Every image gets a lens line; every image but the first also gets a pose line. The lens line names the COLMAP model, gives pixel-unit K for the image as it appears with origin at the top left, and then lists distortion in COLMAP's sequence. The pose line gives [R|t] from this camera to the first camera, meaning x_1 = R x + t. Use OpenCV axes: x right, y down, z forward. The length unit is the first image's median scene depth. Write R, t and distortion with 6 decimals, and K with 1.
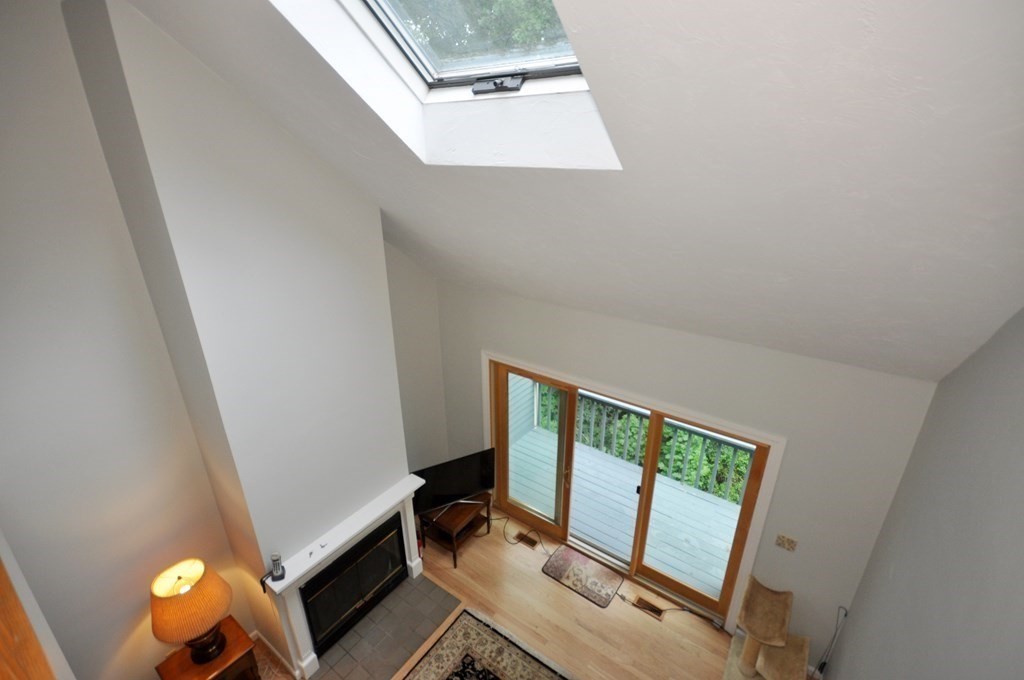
lens RADIAL K [[462.7, 0, 509.3], [0, 462.7, 346.0], [0, 0, 1]] dist [0.001456, 0.000193]
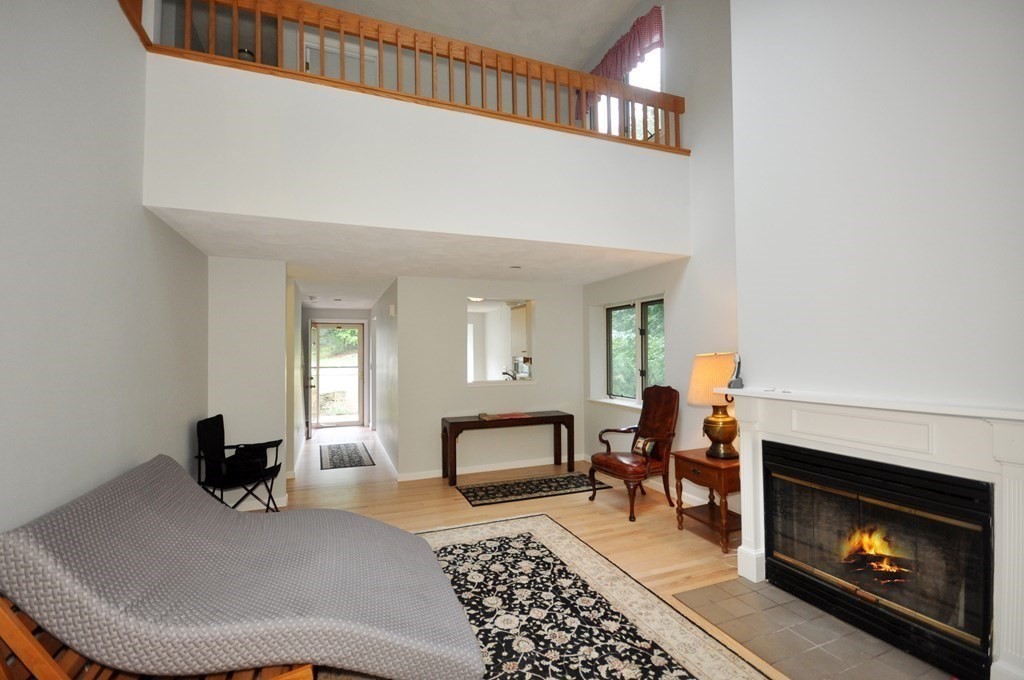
lens RADIAL K [[447.3, 0, 508.7], [0, 447.3, 344.8], [0, 0, 1]] dist [-0.001125, -0.000214]
pose [[-0.540766, -0.009770, -0.841117, 0.325485], [-0.314508, 0.929758, 0.191402, 0.288451], [0.780165, 0.368042, -0.505854, 0.776432]]
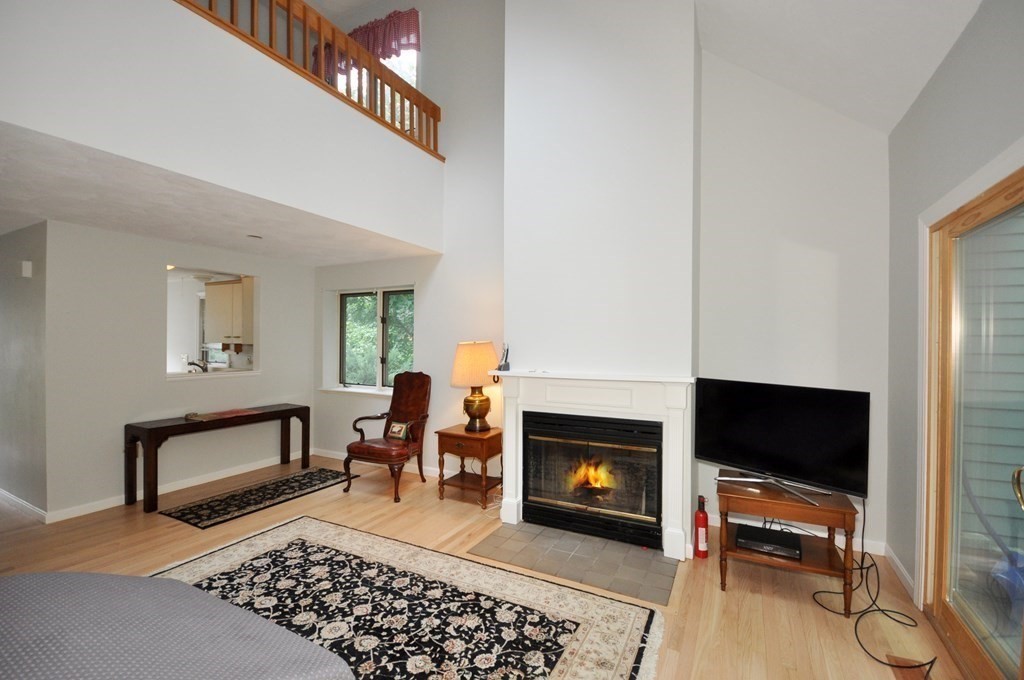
lens RADIAL K [[447.3, 0, 508.7], [0, 447.3, 344.8], [0, 0, 1]] dist [-0.001125, -0.000214]
pose [[0.141935, 0.009163, -0.989834, 0.381610], [-0.388750, 0.920132, -0.047226, 0.355971], [0.910345, 0.391501, 0.134161, 0.620153]]
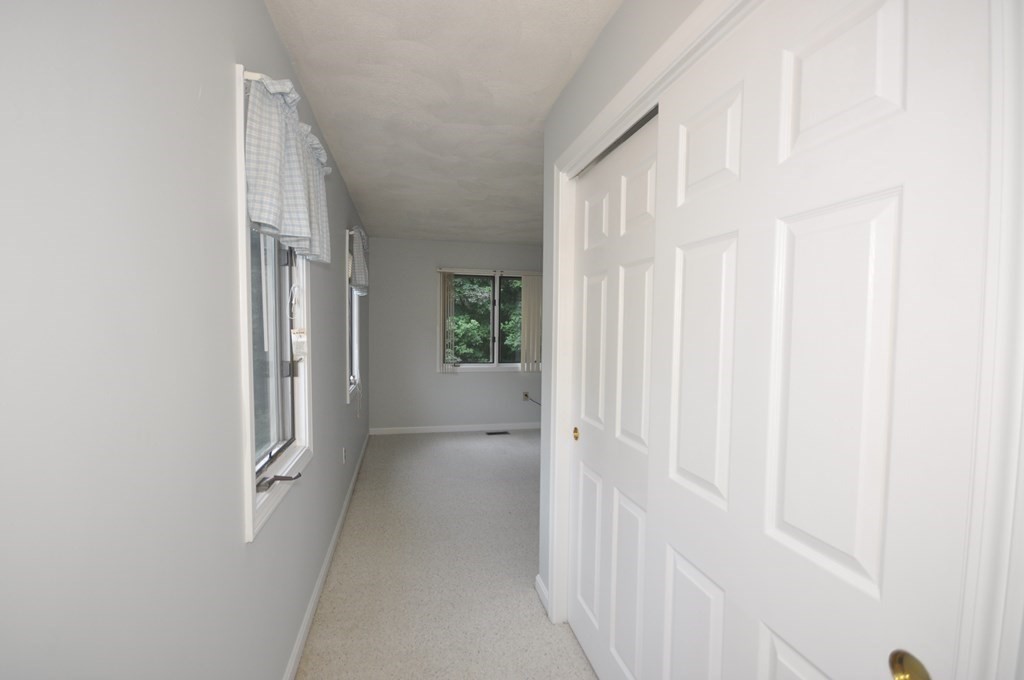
lens RADIAL K [[447.3, 0, 508.7], [0, 447.3, 344.8], [0, 0, 1]] dist [-0.001125, -0.000214]
pose [[0.728271, 0.055587, -0.683031, 0.075185], [-0.278614, 0.934628, -0.221006, 0.745678], [0.626095, 0.351254, 0.696150, -0.349520]]
